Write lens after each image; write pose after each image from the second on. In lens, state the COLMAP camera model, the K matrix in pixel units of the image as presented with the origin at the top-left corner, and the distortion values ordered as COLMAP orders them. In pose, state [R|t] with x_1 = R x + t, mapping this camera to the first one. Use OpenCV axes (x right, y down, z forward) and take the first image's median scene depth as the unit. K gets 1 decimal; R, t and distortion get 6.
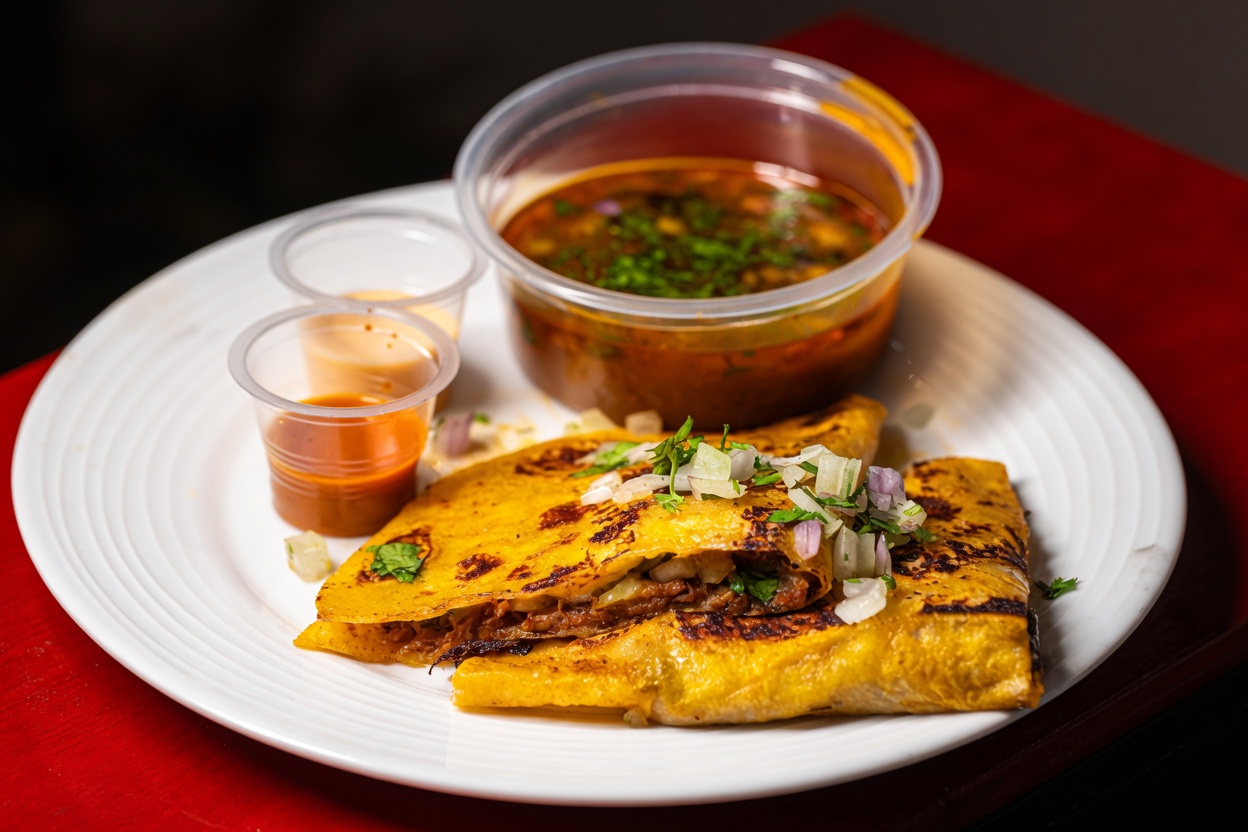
lens RADIAL K [[4081.6, 0, 624.0], [0, 4081.6, 416.0], [0, 0, 1]] dist [0.178003, -3.424723]
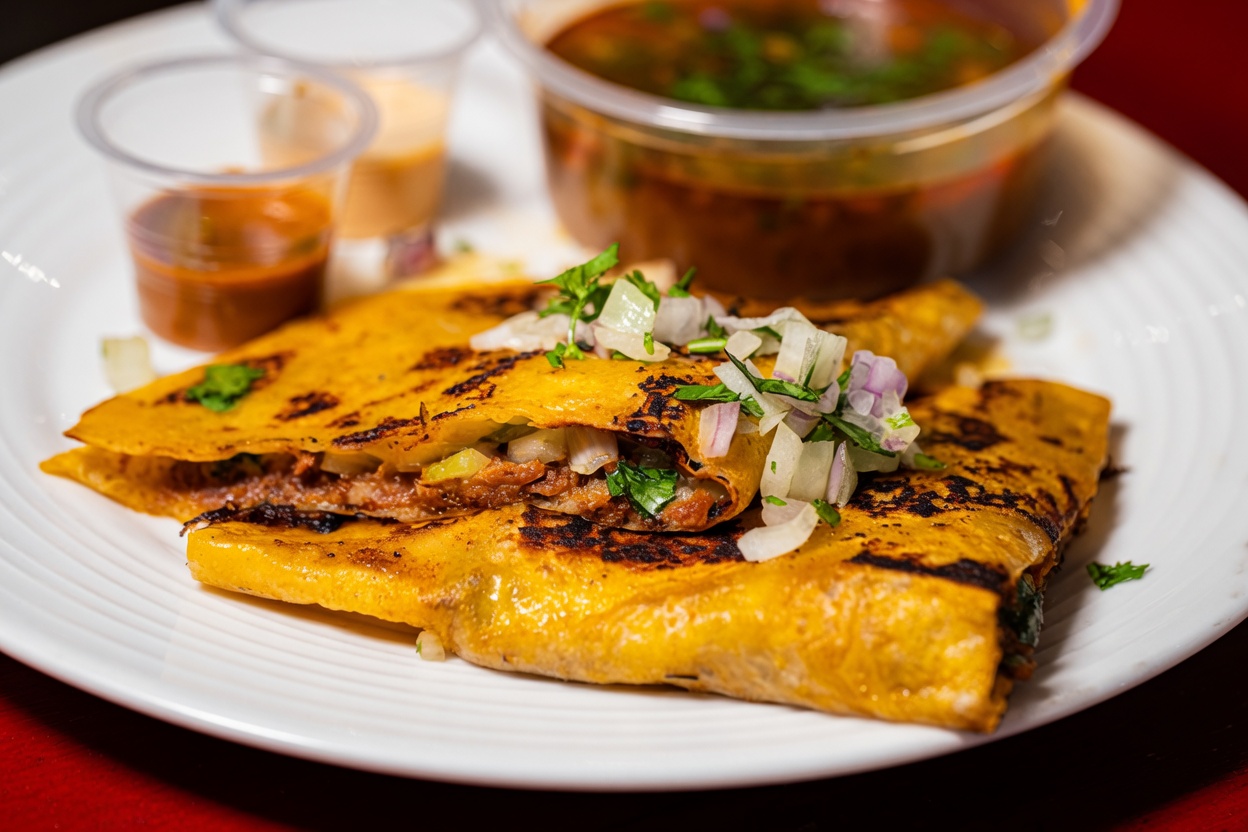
lens RADIAL K [[3222.6, 0, 624.0], [0, 3222.6, 416.0], [0, 0, 1]] dist [0.099121, -0.160069]
pose [[0.965509, 0.158939, -0.206228, 0.138817], [-0.160615, 0.986979, 0.008704, 0.025387], [0.204926, 0.024719, 0.978465, 0.466019]]
